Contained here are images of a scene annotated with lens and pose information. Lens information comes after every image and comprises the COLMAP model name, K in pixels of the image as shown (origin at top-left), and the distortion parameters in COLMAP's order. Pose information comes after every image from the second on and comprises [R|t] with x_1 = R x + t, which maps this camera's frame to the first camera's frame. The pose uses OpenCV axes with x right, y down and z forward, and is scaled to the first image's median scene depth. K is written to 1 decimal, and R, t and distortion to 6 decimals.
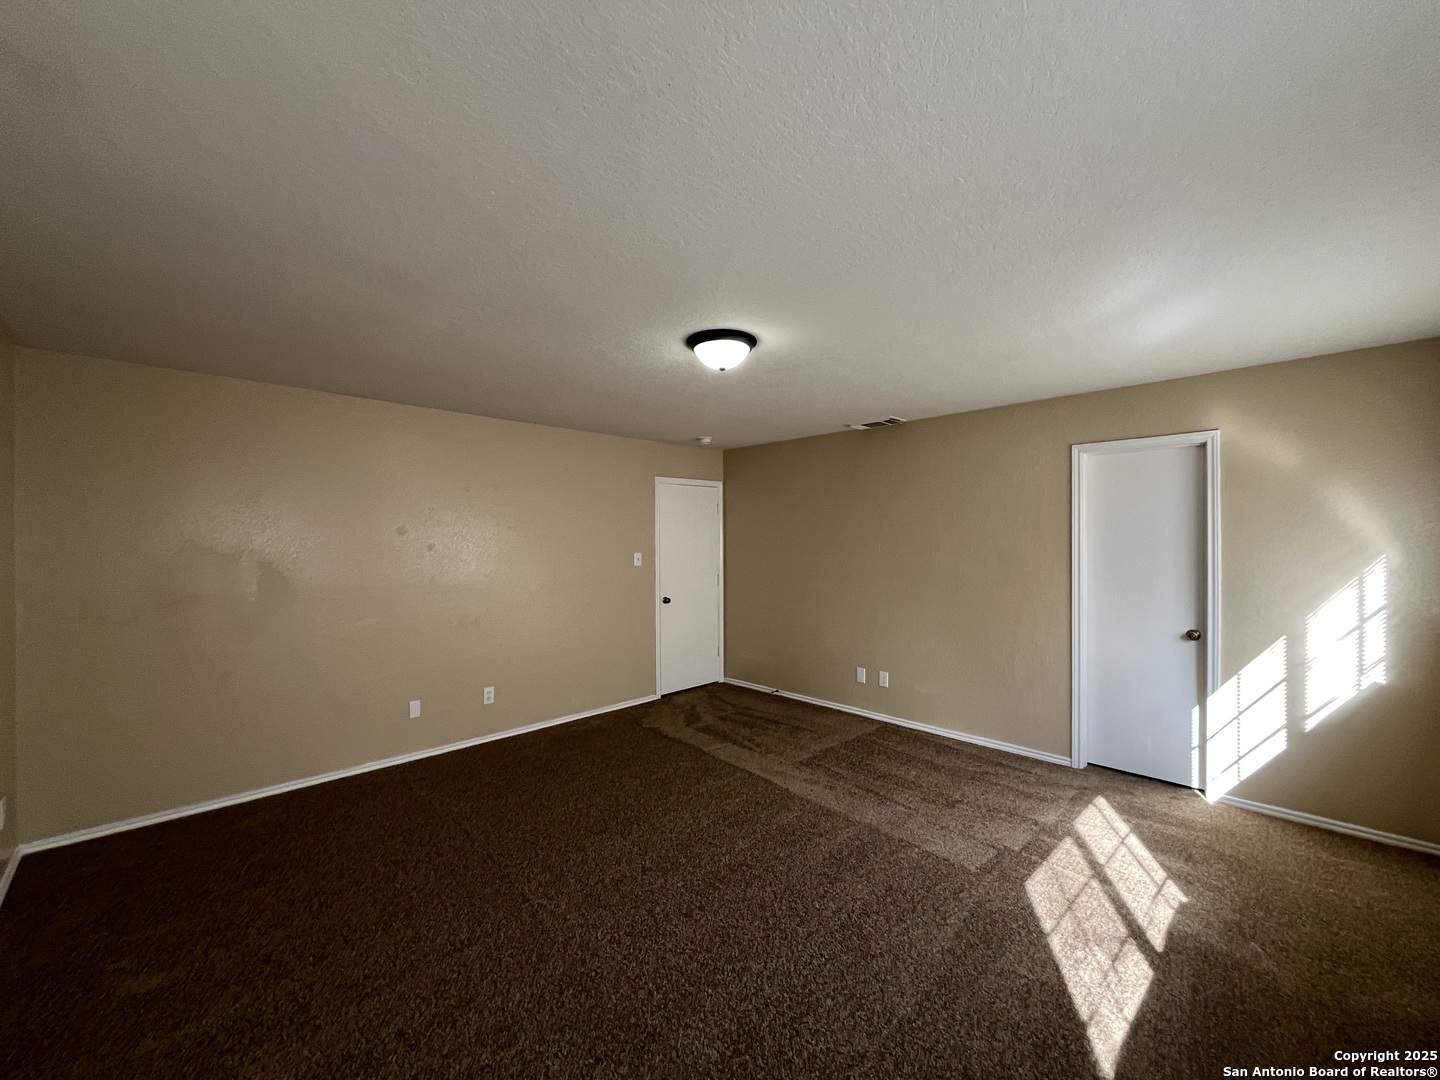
lens RADIAL K [[579.0, 0, 718.5], [0, 579.0, 540.6], [0, 0, 1]] dist [-0.000750, -0.001039]
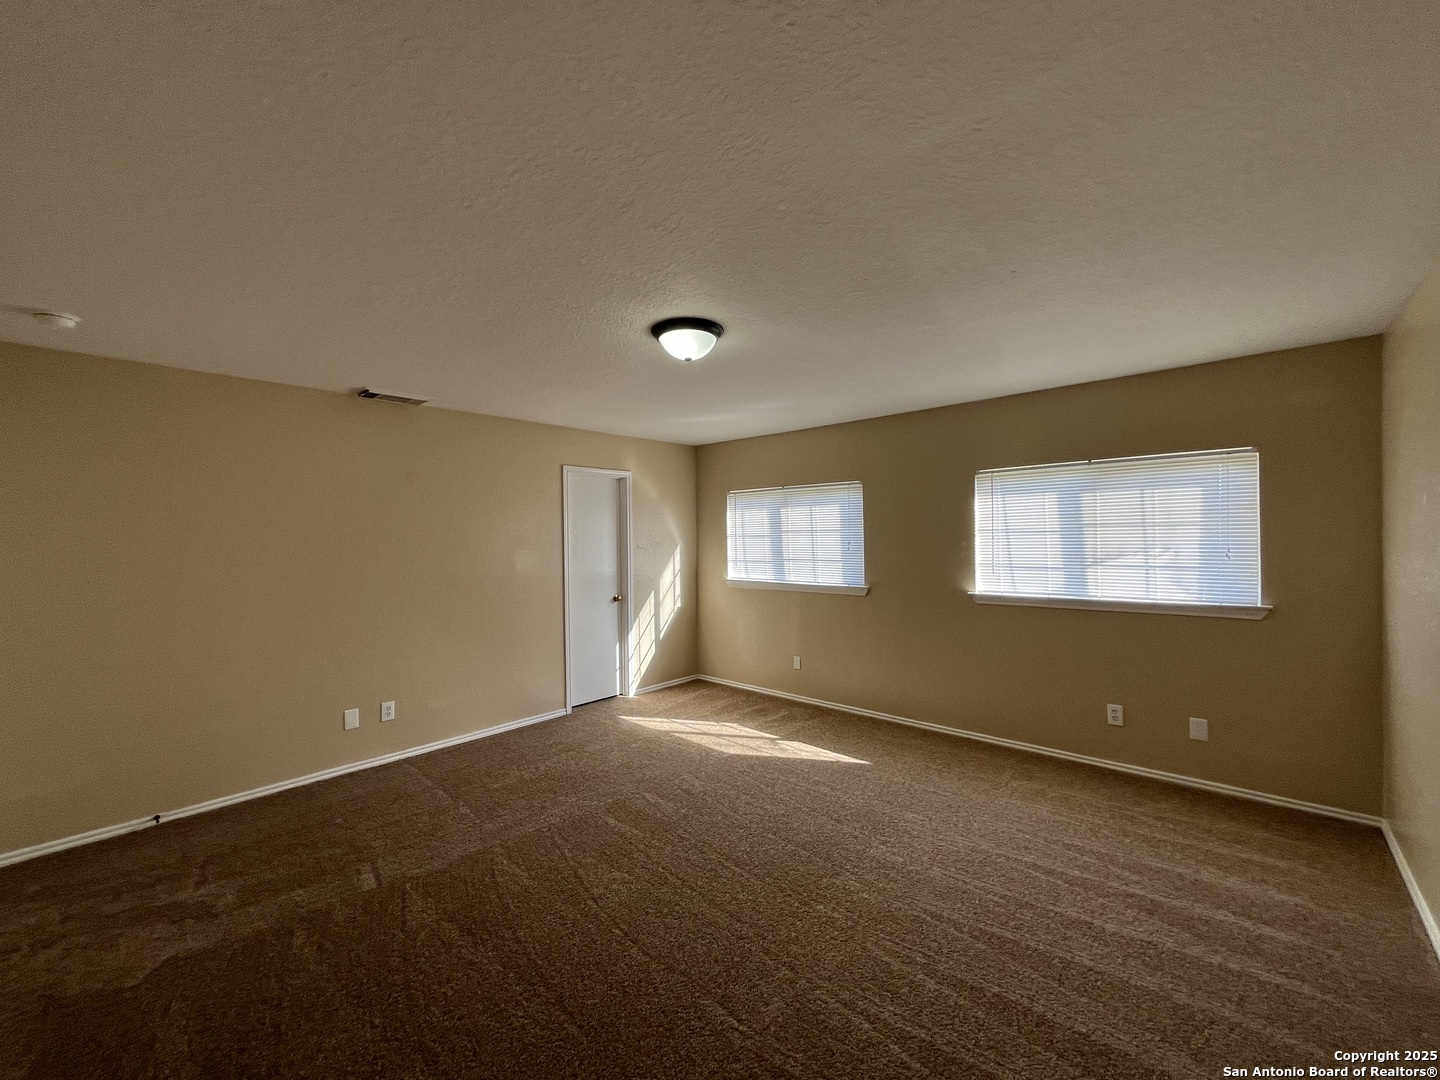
lens RADIAL K [[580.8, 0, 718.9], [0, 580.8, 540.8], [0, 0, 1]] dist [0.000034, -0.000406]
pose [[-0.048623, -0.003611, 0.998811, -0.809685], [0.014700, 0.999883, 0.004331, 0.003674], [-0.998709, 0.014894, -0.048564, 0.830916]]
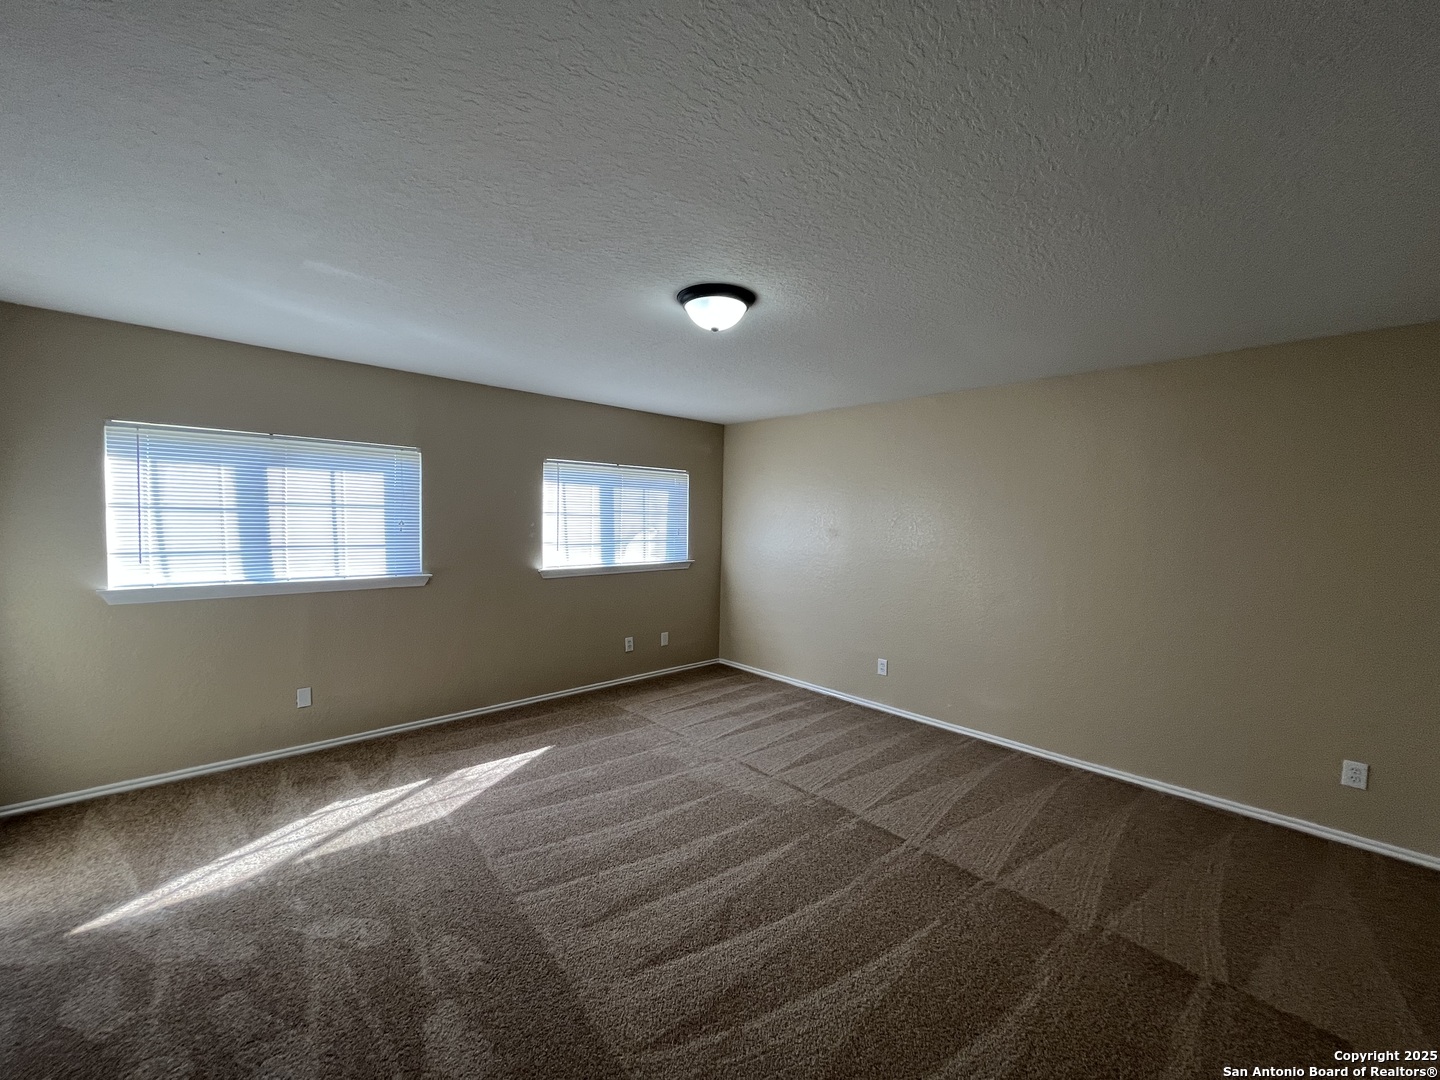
lens RADIAL K [[580.8, 0, 718.9], [0, 580.8, 540.8], [0, 0, 1]] dist [0.000034, -0.000406]
pose [[-0.999658, -0.015399, 0.021152, -0.020637], [-0.014571, 0.999142, 0.038757, 0.002155], [-0.021731, 0.038436, -0.999025, 1.601492]]
